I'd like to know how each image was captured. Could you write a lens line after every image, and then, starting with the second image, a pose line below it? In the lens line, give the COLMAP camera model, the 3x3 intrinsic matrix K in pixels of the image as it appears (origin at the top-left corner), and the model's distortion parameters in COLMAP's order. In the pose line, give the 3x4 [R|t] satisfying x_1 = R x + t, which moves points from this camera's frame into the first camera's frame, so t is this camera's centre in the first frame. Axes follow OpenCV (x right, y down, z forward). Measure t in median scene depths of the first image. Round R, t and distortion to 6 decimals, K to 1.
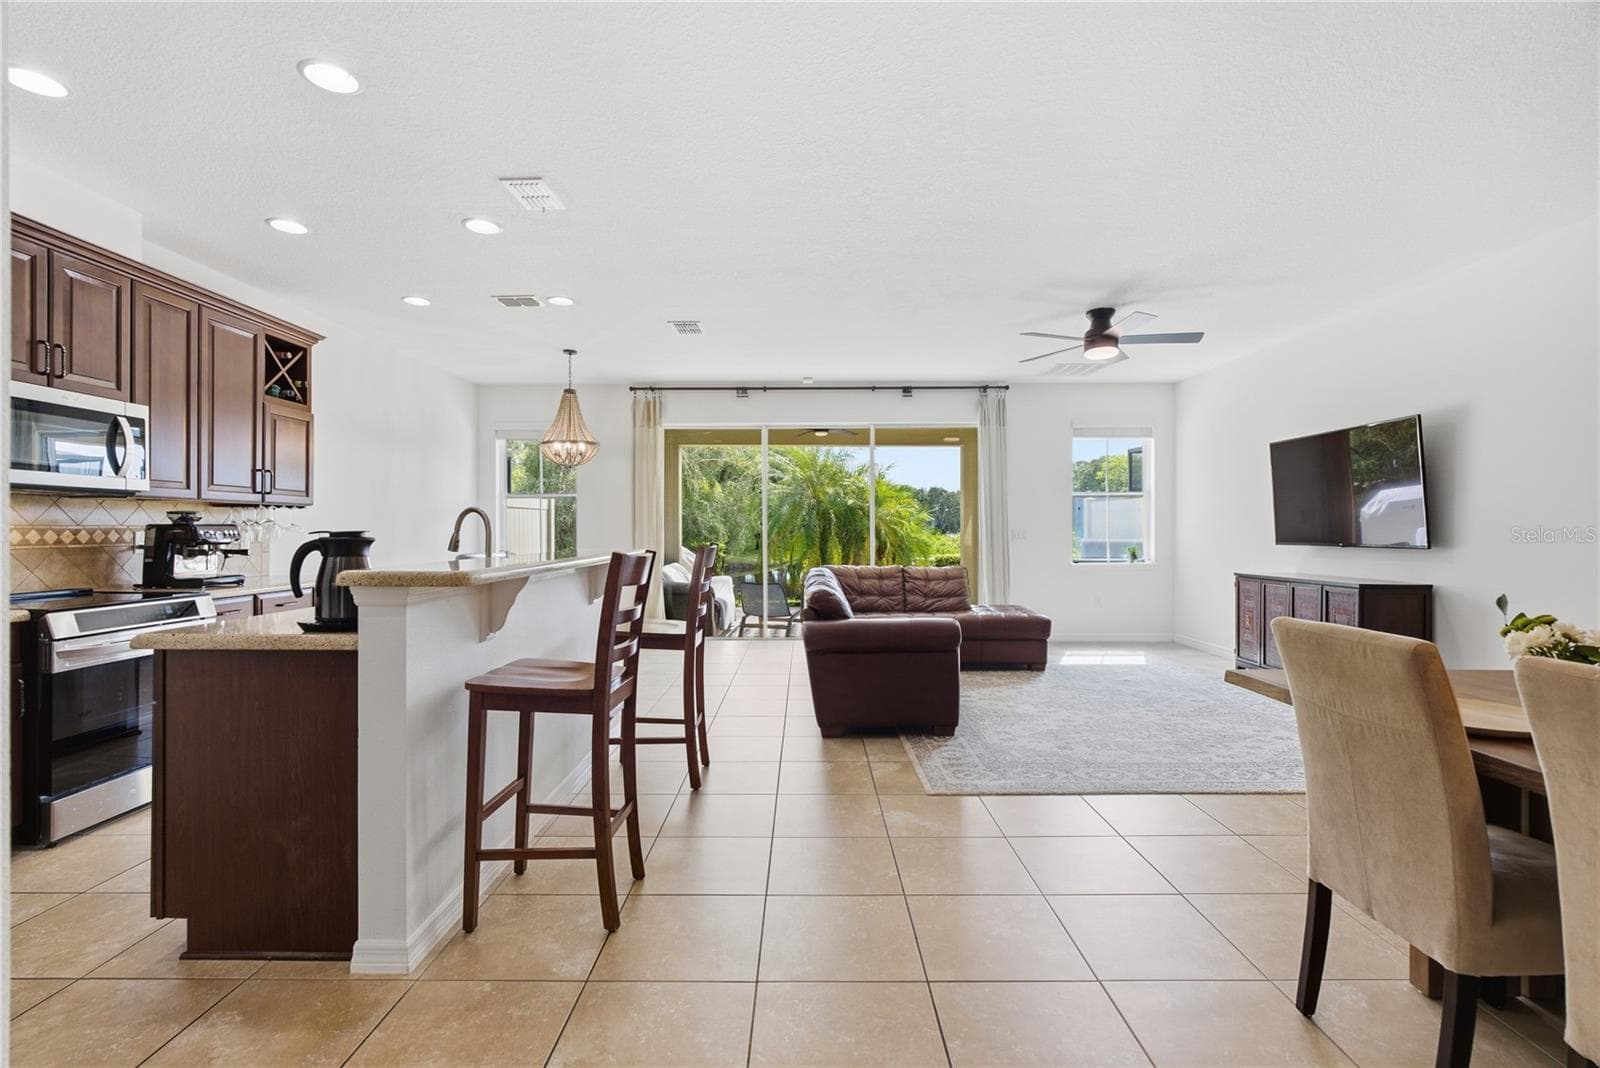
lens RADIAL K [[724.5, 0, 799.7], [0, 724.5, 531.2], [0, 0, 1]] dist [-0.005321, 0.002778]
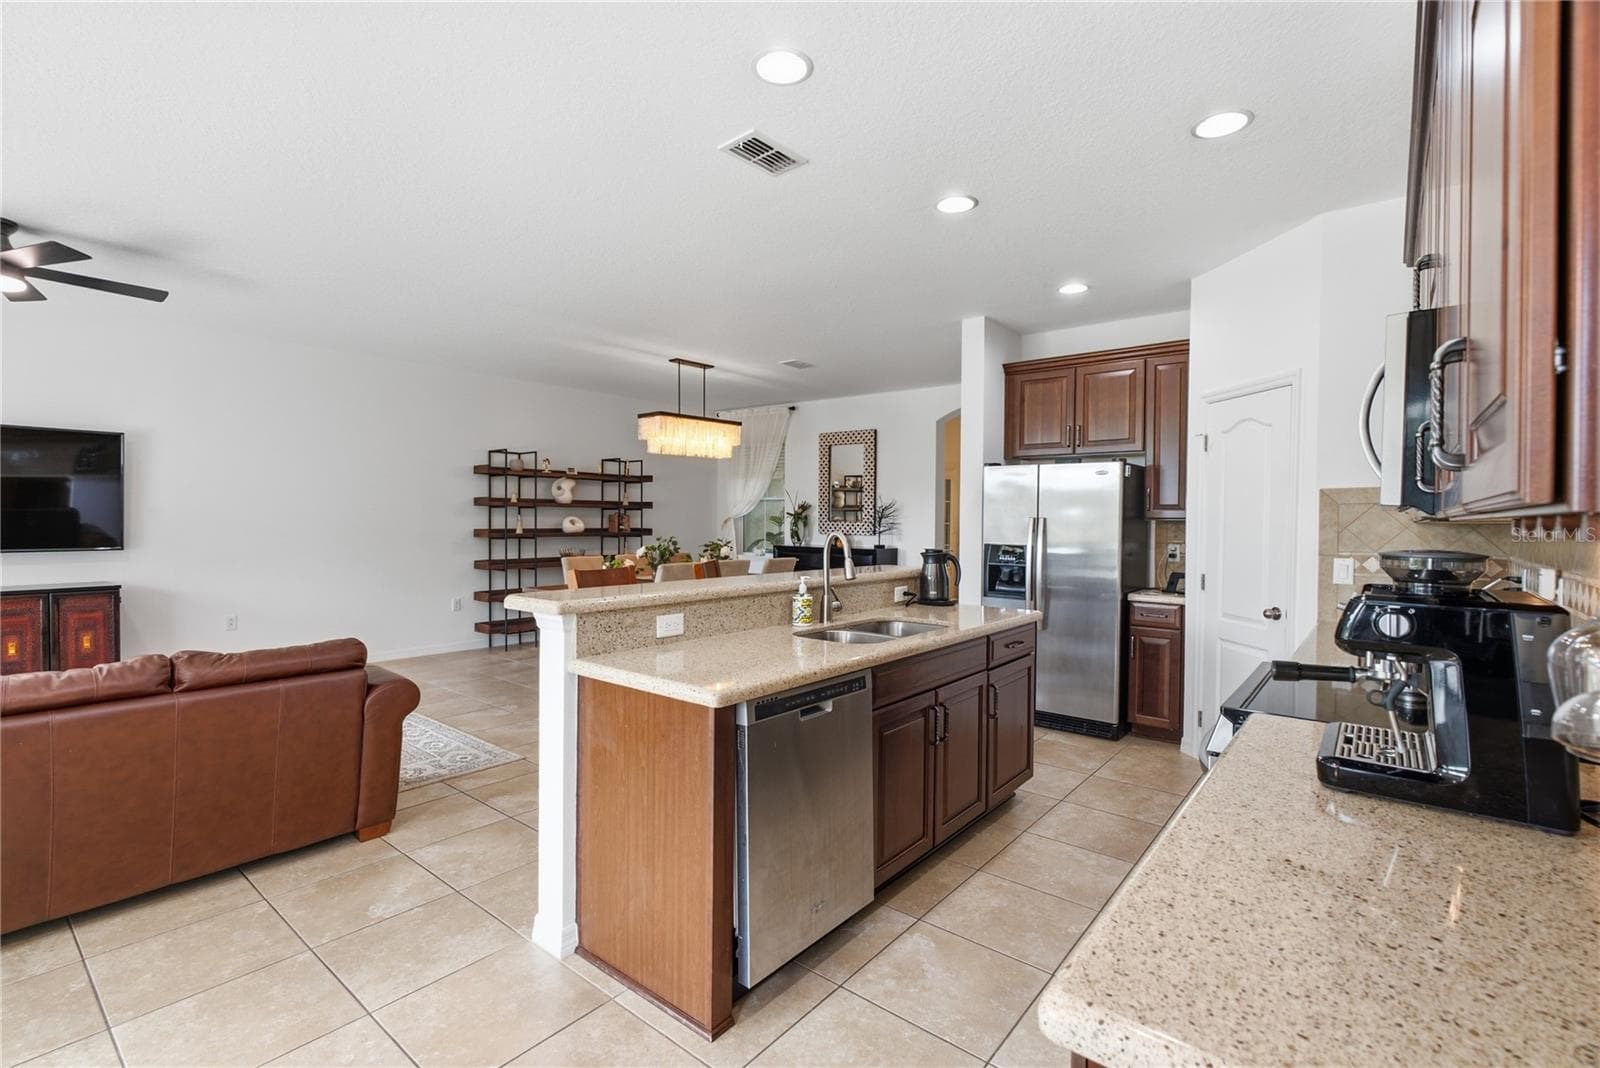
lens RADIAL K [[724.5, 0, 799.7], [0, 724.5, 531.2], [0, 0, 1]] dist [-0.005321, 0.002778]
pose [[-0.777936, -0.017688, 0.628095, -0.654089], [-0.007228, 0.999789, 0.019202, -0.033072], [-0.628302, 0.010398, -0.777900, 1.143875]]
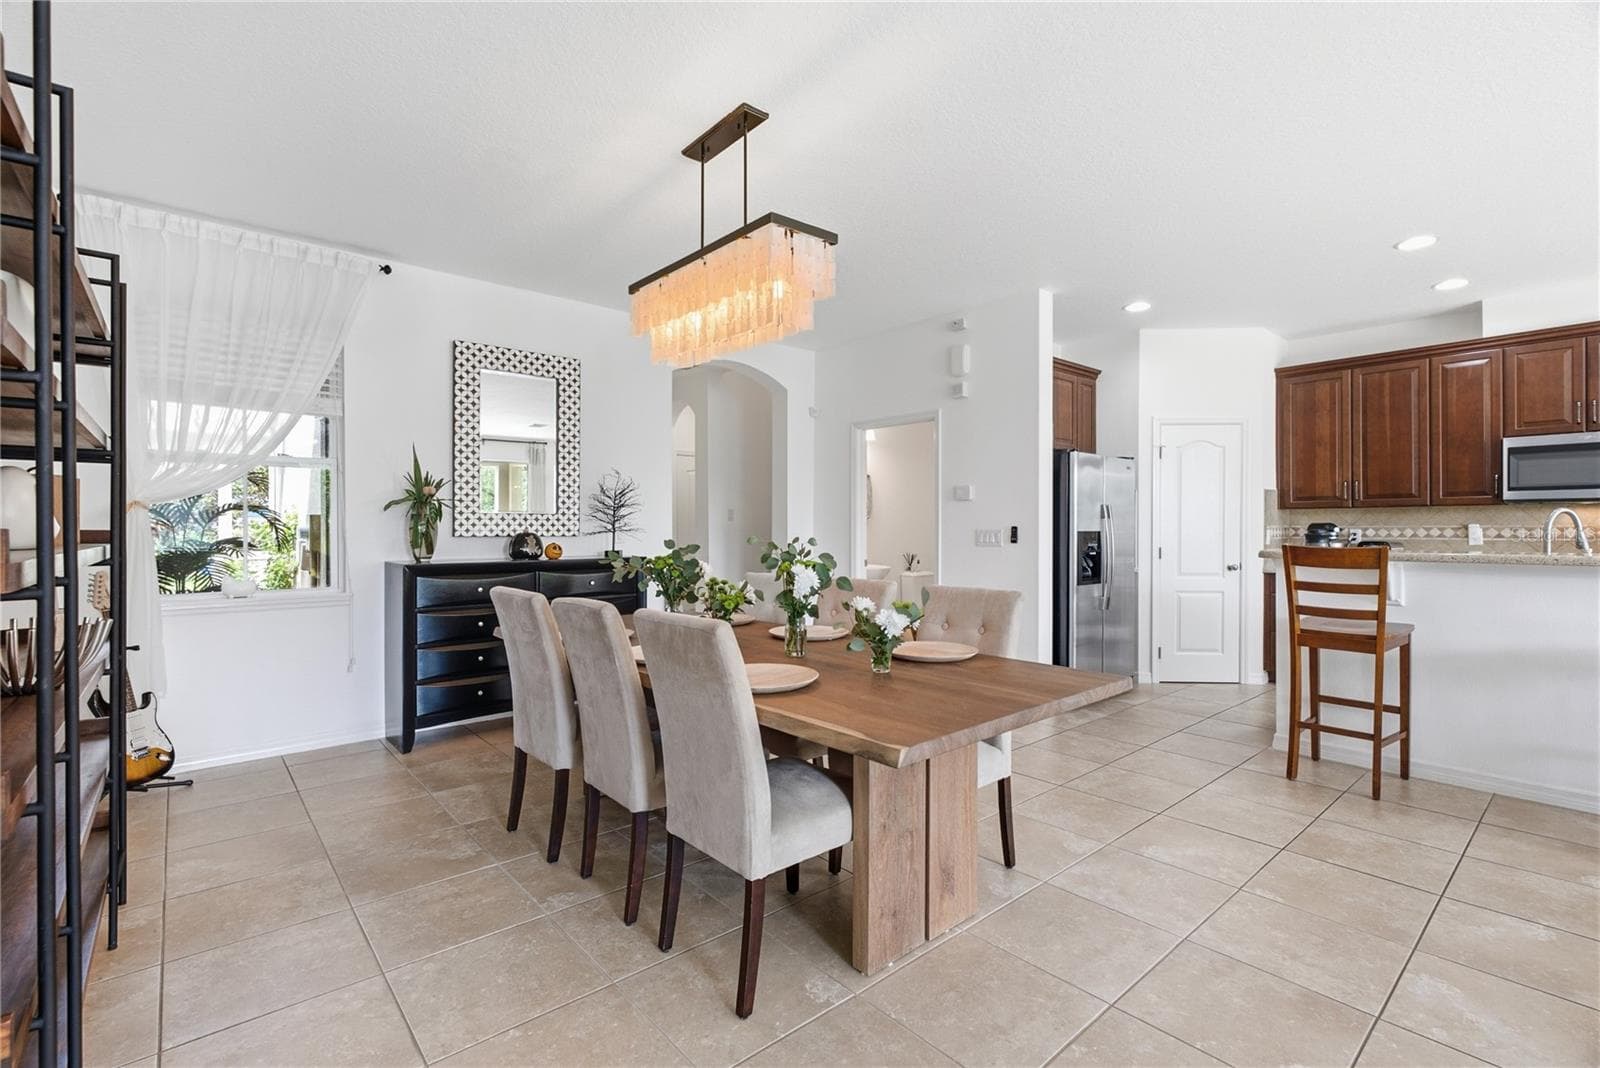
lens RADIAL K [[723.4, 0, 800.7], [0, 723.4, 530.6], [0, 0, 1]] dist [-0.007845, 0.002828]
pose [[-0.753141, 0.004155, -0.657846, 0.733960], [0.001511, 0.999988, 0.004586, -0.003165], [0.657858, 0.002460, -0.753138, 0.679124]]
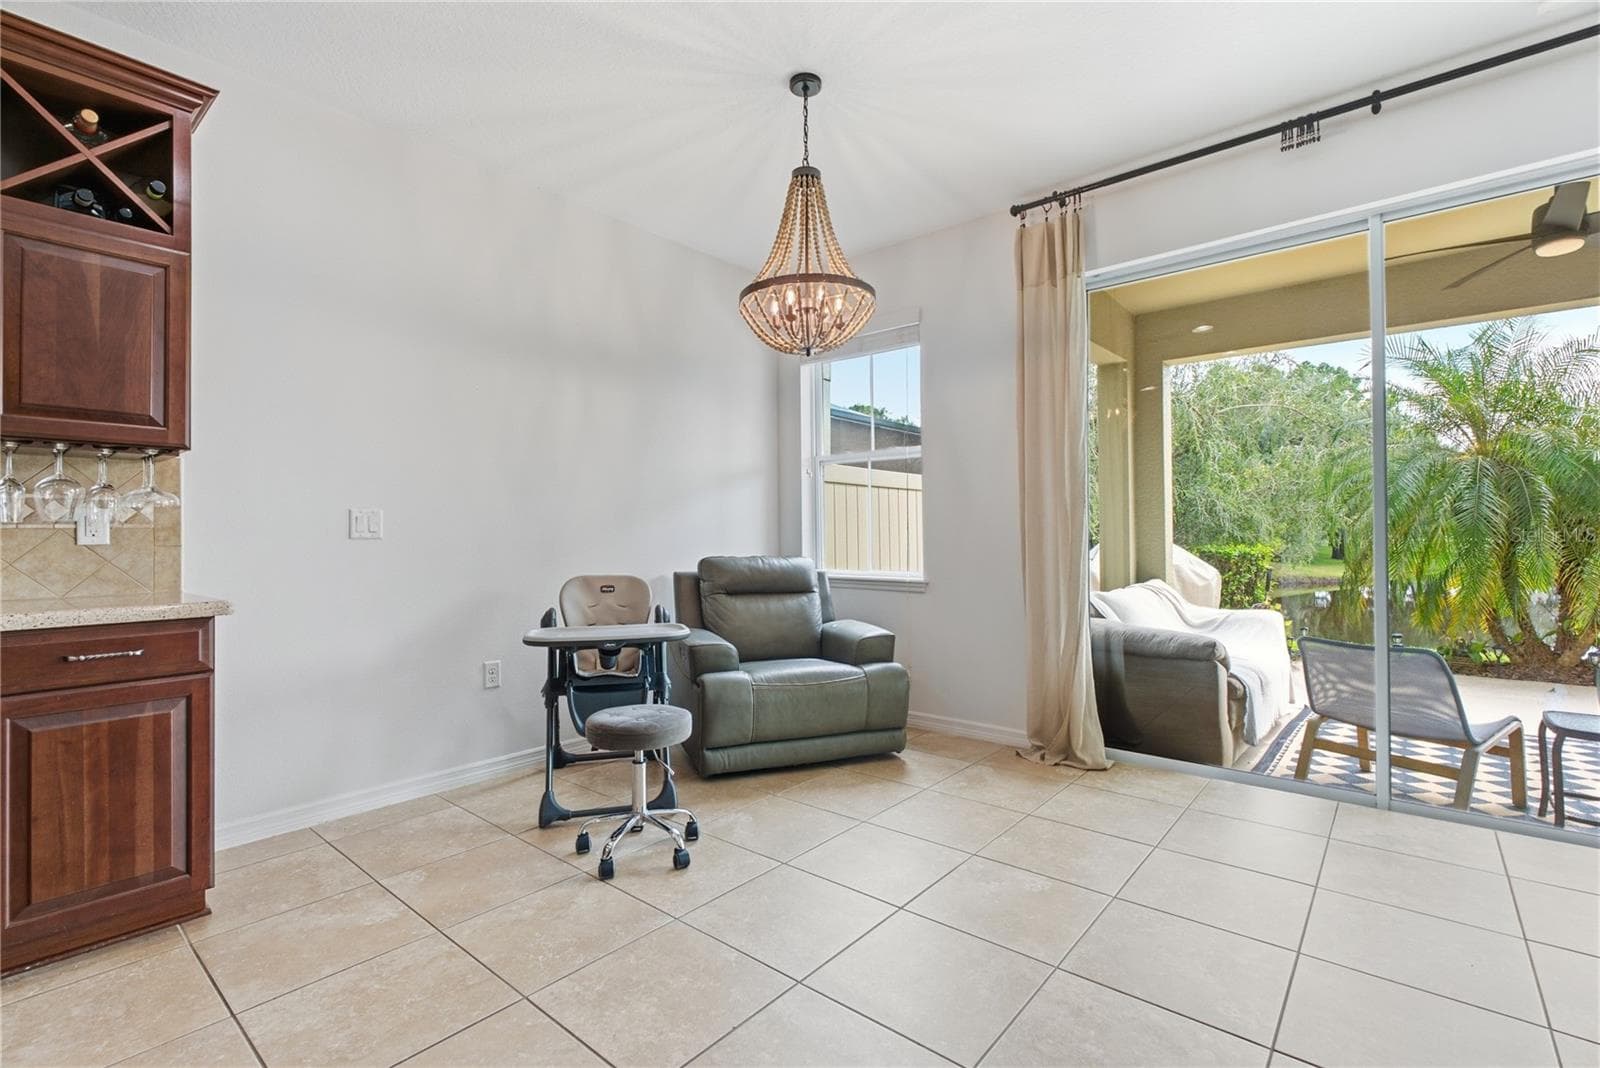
lens RADIAL K [[724.3, 0, 800.0], [0, 724.3, 534.0], [0, 0, 1]] dist [-0.008857, 0.000226]
pose [[0.768163, -0.008275, -0.640201, -0.067315], [0.005208, 0.999964, -0.006677, 0.025508], [0.640233, 0.001795, 0.768178, 0.889810]]
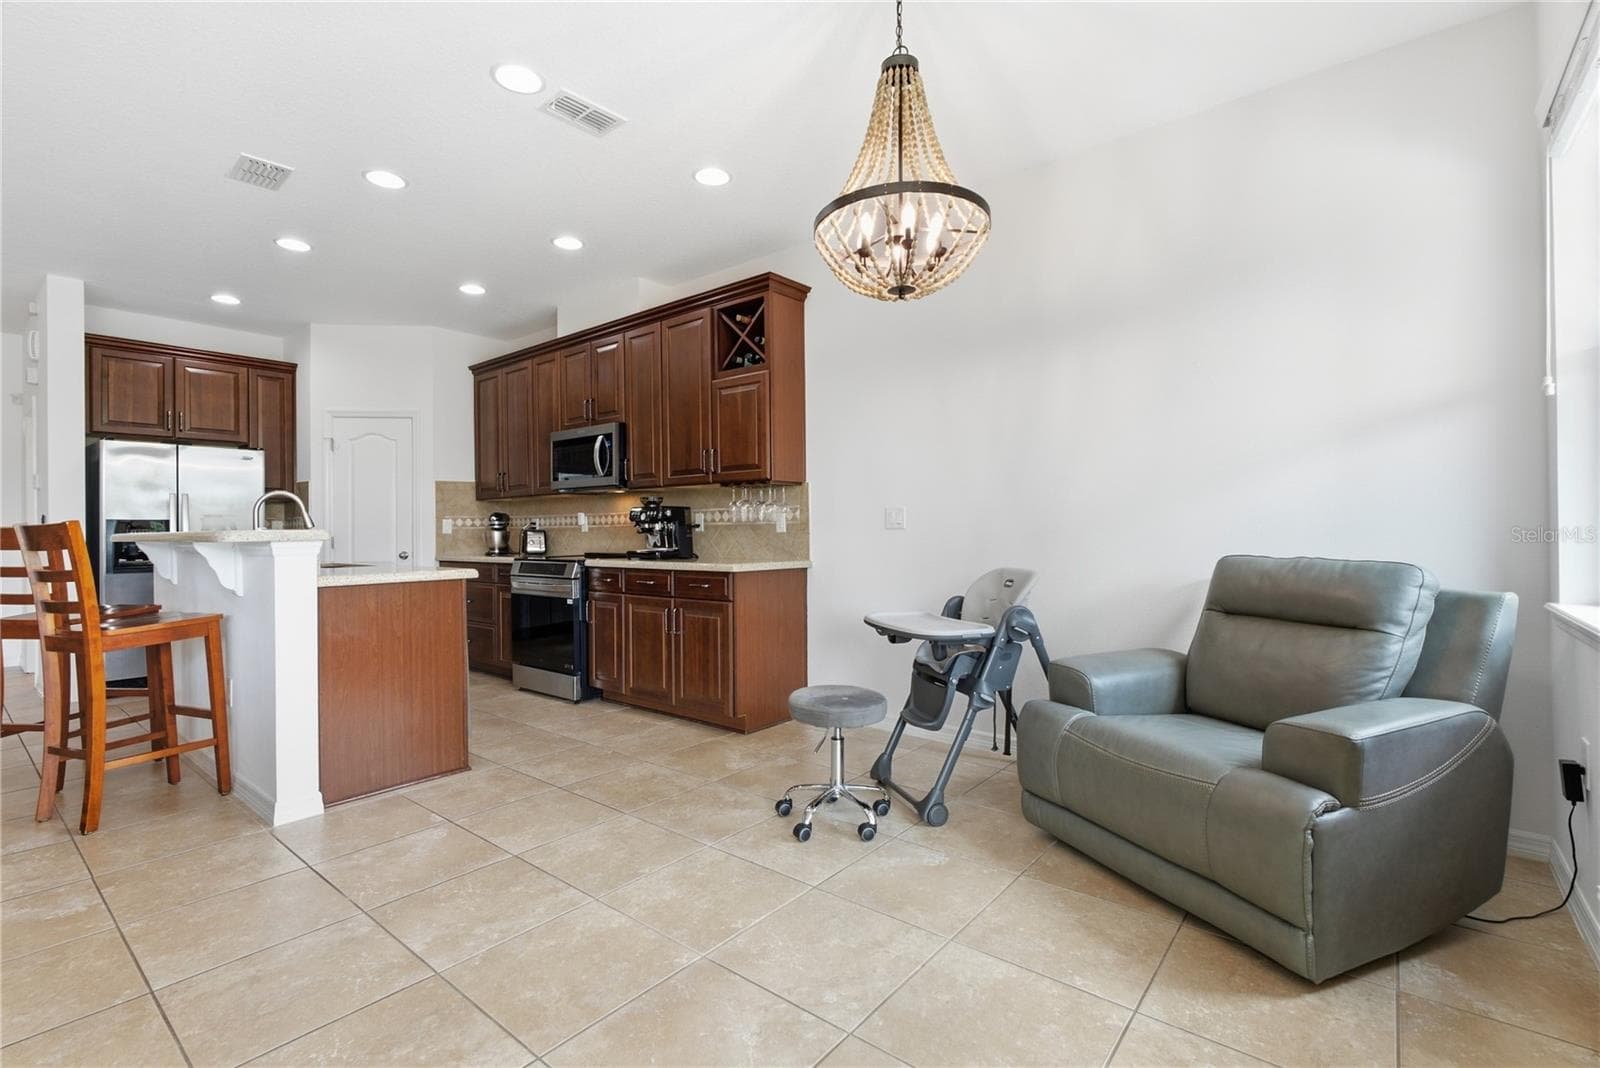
lens RADIAL K [[724.5, 0, 799.7], [0, 724.5, 531.2], [0, 0, 1]] dist [-0.005321, 0.002778]
pose [[-0.629210, 0.005418, -0.777216, -0.038416], [0.007080, 0.999974, 0.001239, 0.024732], [0.777203, -0.004723, -0.629232, 1.549835]]
